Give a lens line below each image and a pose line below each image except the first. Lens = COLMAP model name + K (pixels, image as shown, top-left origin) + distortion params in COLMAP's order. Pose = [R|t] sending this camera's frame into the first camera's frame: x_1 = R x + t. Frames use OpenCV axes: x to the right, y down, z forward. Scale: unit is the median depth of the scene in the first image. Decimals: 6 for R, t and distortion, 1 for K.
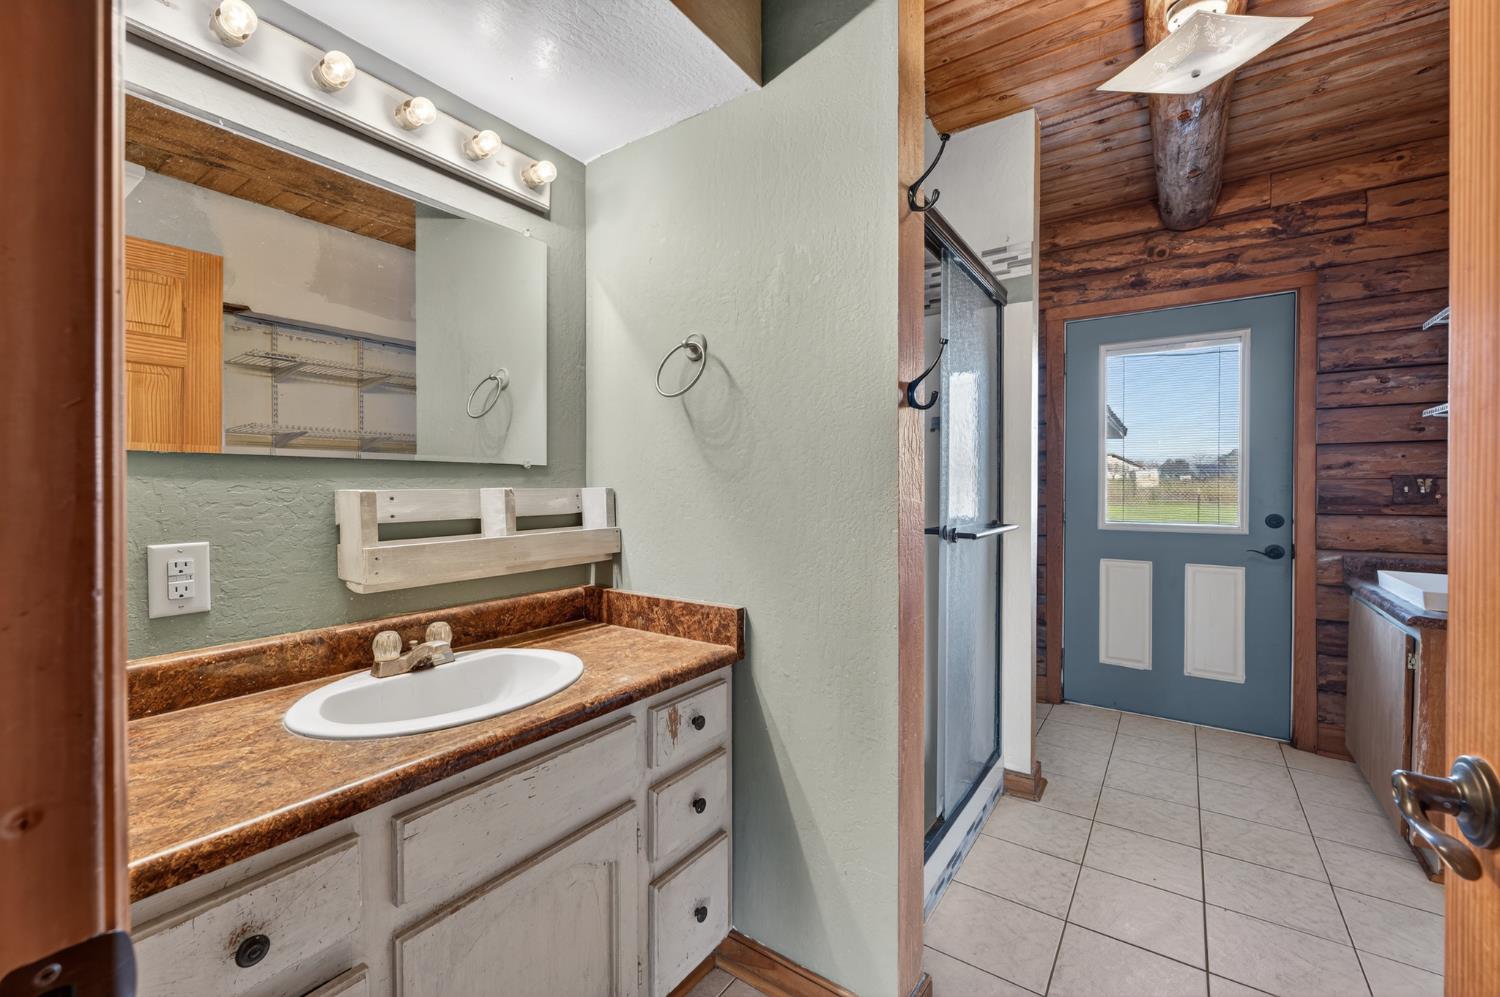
lens RADIAL K [[587.4, 0, 751.4], [0, 587.4, 493.9], [0, 0, 1]] dist [-0.011151, 0.002700]
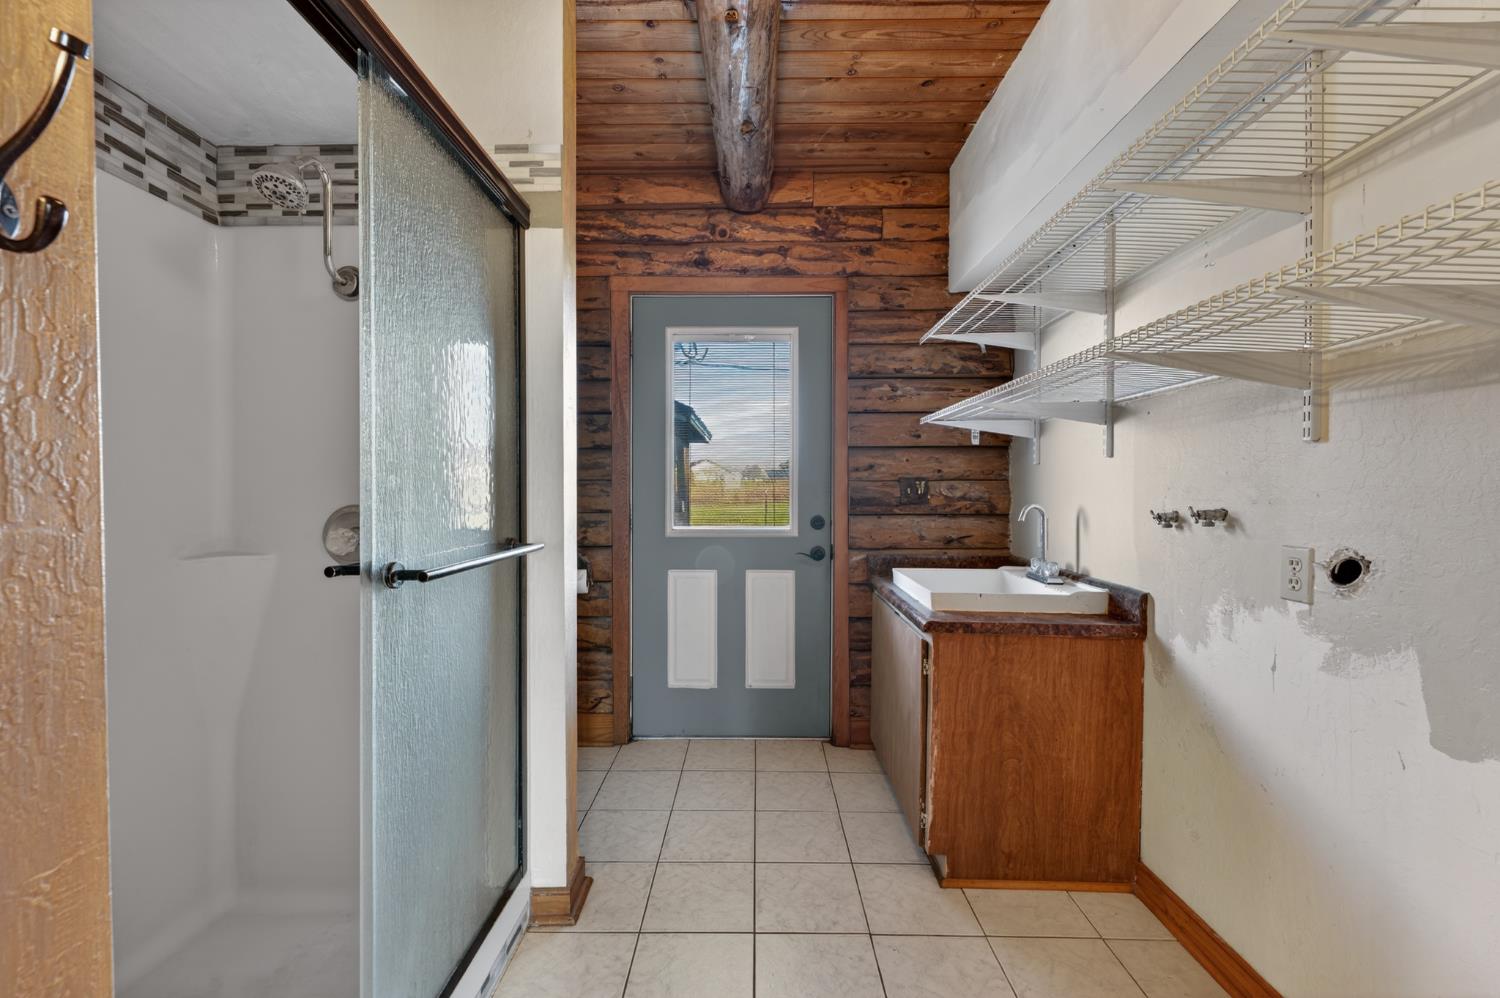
lens RADIAL K [[587.4, 0, 744.9], [0, 587.4, 494.2], [0, 0, 1]] dist [-0.011151, 0.002700]
pose [[0.816994, -0.005080, 0.576624, 0.233967], [0.005514, 0.999984, 0.000997, -0.004108], [-0.576620, 0.002365, 0.817009, 0.270609]]
